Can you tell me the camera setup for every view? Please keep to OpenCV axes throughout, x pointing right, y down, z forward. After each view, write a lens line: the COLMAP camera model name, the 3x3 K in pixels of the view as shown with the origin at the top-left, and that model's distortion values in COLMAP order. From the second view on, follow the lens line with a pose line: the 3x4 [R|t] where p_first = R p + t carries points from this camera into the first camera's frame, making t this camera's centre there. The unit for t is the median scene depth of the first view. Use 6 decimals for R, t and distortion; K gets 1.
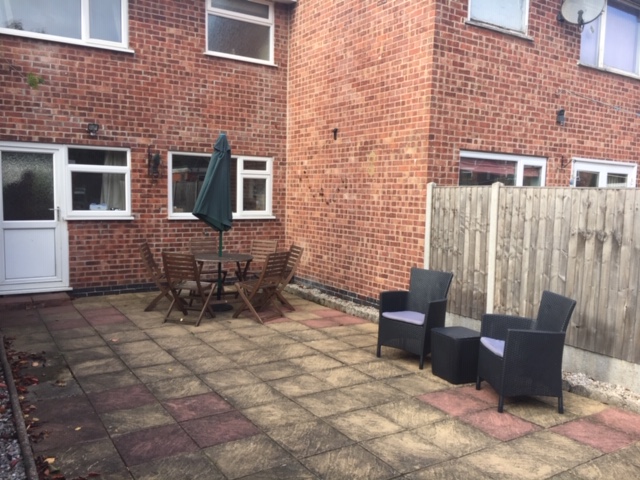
lens RADIAL K [[545.4, 0, 326.7], [0, 545.4, 238.3], [0, 0, 1]] dist [0.076901, -0.097336]
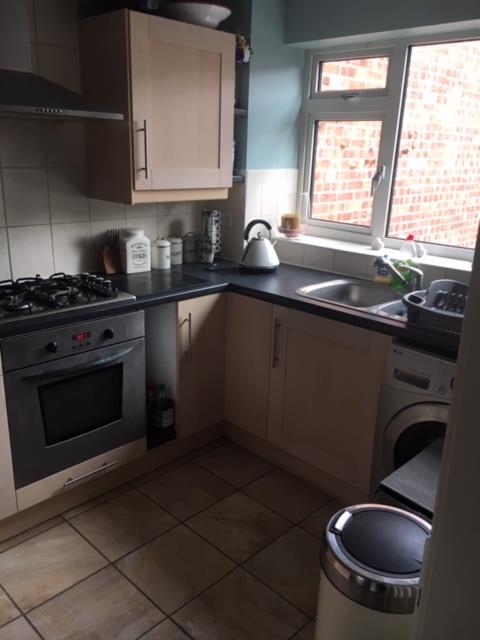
lens RADIAL K [[545.4, 0, 239.8], [0, 545.4, 319.9], [0, 0, 1]] dist [0.076901, -0.097336]
pose [[-0.213798, -0.324350, 0.921459, -0.575423], [0.046538, 0.938817, 0.341258, -0.144862], [-0.975769, 0.115843, -0.185623, 1.463261]]
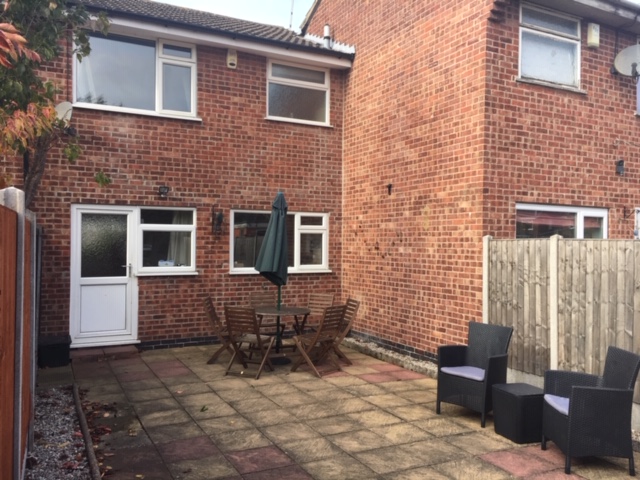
lens RADIAL K [[545.4, 0, 325.8], [0, 545.4, 237.9], [0, 0, 1]] dist [0.076901, -0.097336]
pose [[0.994780, -0.015152, -0.100915, -0.001447], [0.005362, 0.995310, -0.096587, -0.002135], [0.101905, 0.095541, 0.990196, -0.021810]]
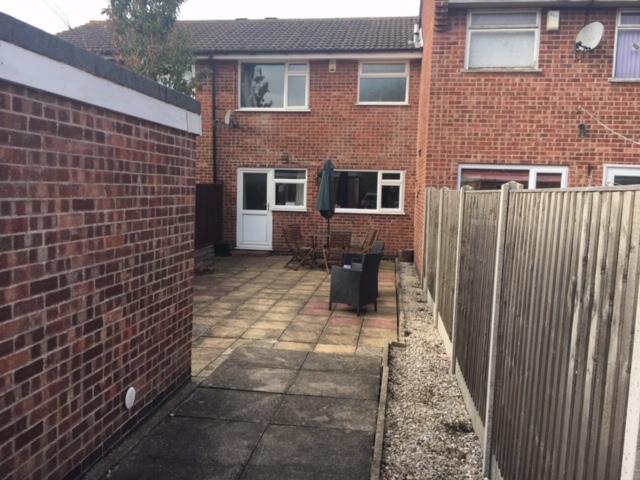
lens RADIAL K [[545.4, 0, 321.4], [0, 545.4, 236.4], [0, 0, 1]] dist [0.076901, -0.097336]
pose [[0.763145, 0.050879, -0.644222, 0.851352], [-0.062160, 0.998053, 0.005189, 0.033650], [0.643231, 0.036085, 0.764821, -0.254183]]
